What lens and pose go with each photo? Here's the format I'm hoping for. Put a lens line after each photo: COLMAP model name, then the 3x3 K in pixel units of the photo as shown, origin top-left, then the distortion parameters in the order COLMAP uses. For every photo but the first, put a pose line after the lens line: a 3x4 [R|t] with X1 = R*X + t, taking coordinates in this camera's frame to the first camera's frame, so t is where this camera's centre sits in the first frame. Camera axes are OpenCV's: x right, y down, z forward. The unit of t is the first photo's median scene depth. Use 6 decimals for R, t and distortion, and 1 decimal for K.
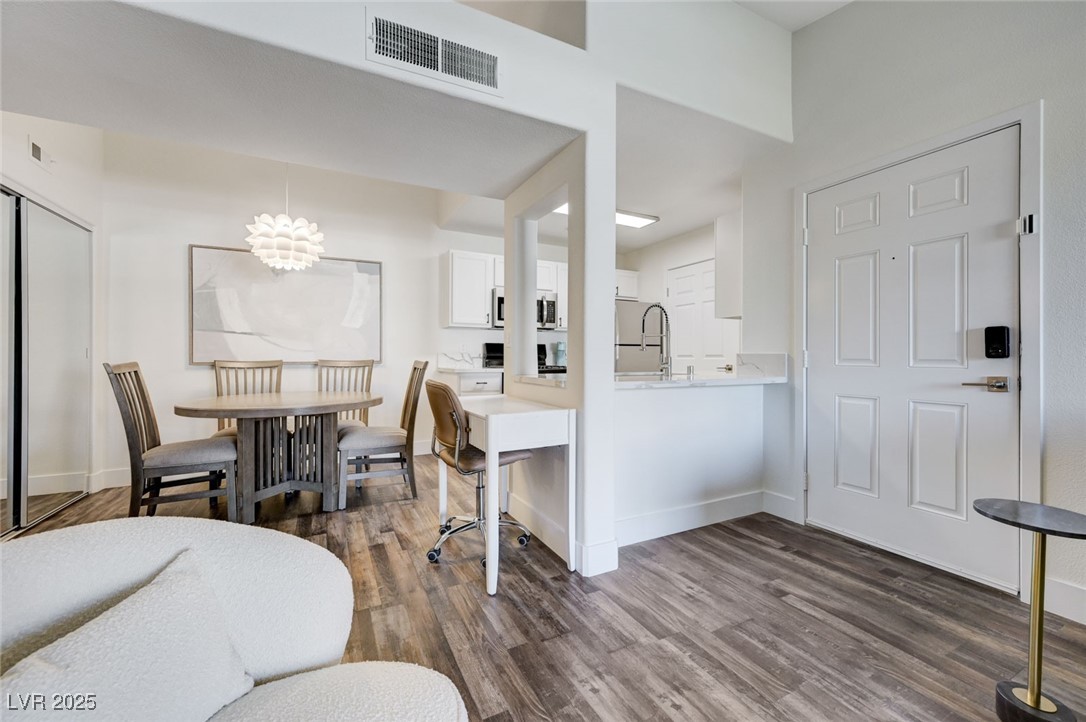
lens RADIAL K [[430.5, 0, 544.5], [0, 430.5, 355.6], [0, 0, 1]] dist [0.001849, -0.000008]
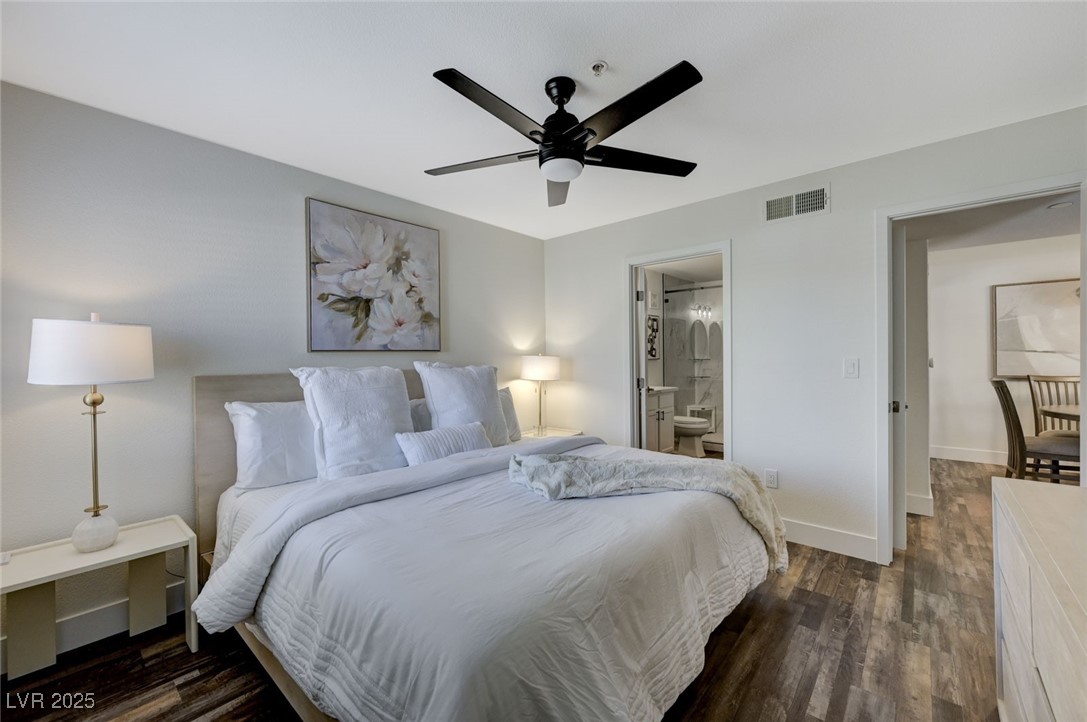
lens RADIAL K [[436.9, 0, 547.3], [0, 436.9, 355.5], [0, 0, 1]] dist [0.008187, 0.000052]
pose [[0.382036, -0.006277, -0.924126, -0.134808], [0.013238, 0.999912, -0.001319, -0.078449], [0.924053, -0.011730, 0.382085, -0.979032]]
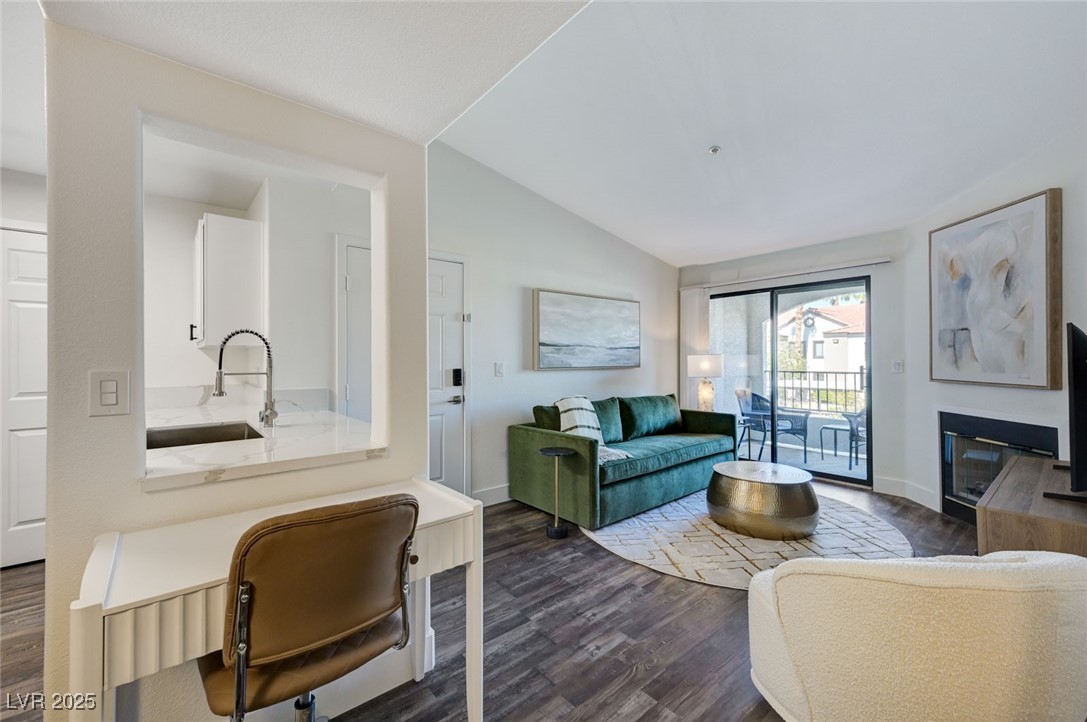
lens RADIAL K [[441.0, 0, 543.7], [0, 441.0, 356.8], [0, 0, 1]] dist [0.005464, -0.000185]
pose [[-0.218033, 0.006423, 0.975920, -0.593044], [0.001888, 0.999979, -0.006159, -0.071754], [-0.975940, 0.000500, -0.218040, 0.709314]]
